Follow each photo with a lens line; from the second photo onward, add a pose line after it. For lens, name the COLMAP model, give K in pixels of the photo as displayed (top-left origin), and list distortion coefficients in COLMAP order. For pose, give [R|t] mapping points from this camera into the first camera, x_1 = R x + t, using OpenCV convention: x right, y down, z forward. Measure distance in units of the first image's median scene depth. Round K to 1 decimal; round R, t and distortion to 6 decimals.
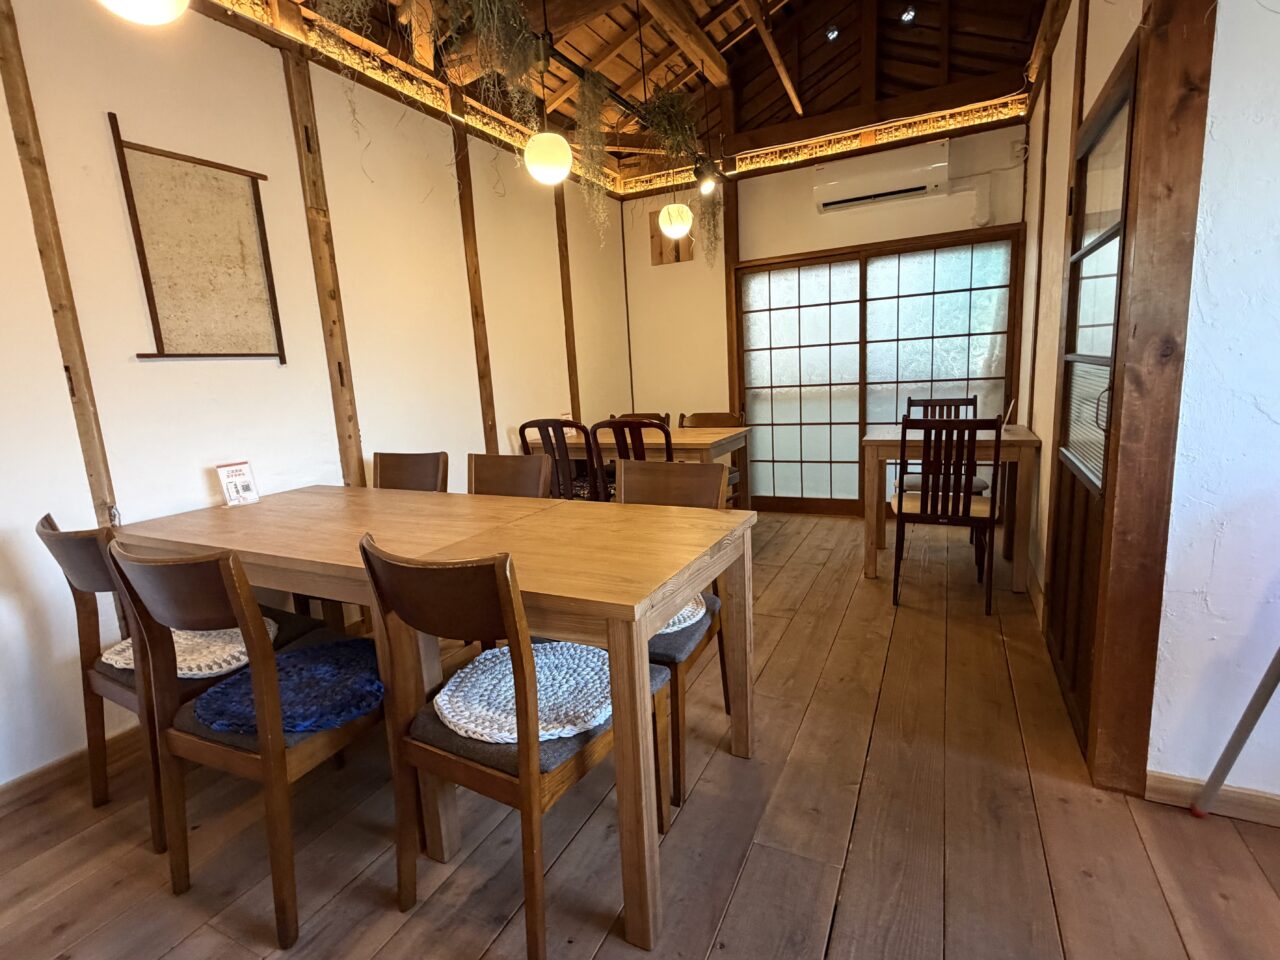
lens RADIAL K [[618.3, 0, 639.2], [0, 618.3, 477.9], [0, 0, 1]] dist [0.000438, 0.000893]
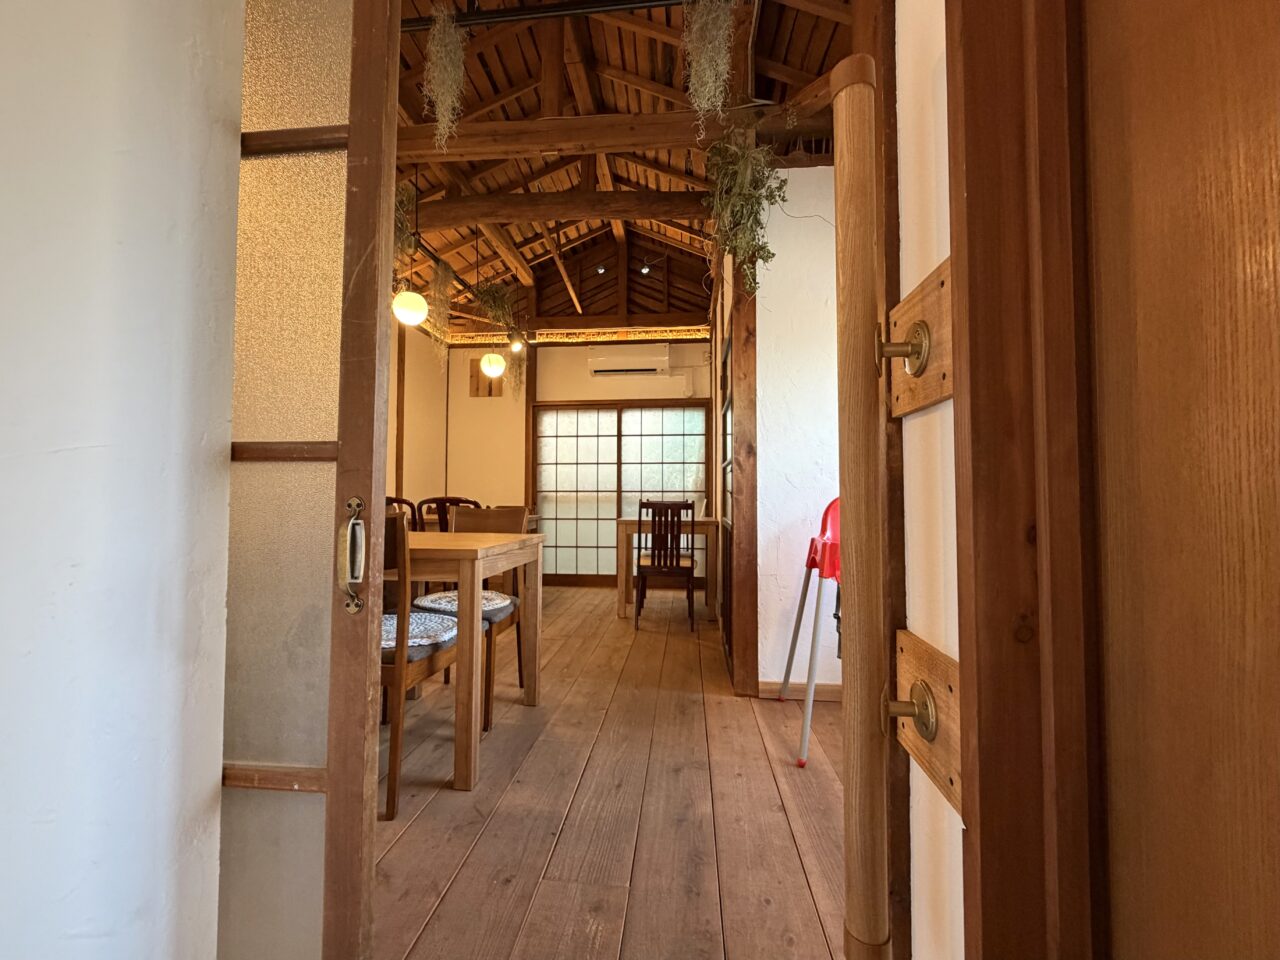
lens RADIAL K [[517.3, 0, 637.9], [0, 517.3, 479.1], [0, 0, 1]] dist [-0.003095, 0.000054]
pose [[0.932554, 0.069773, 0.354223, -0.032805], [0.006202, 0.977907, -0.208950, 0.088904], [-0.360976, 0.197054, 0.911518, -0.148281]]
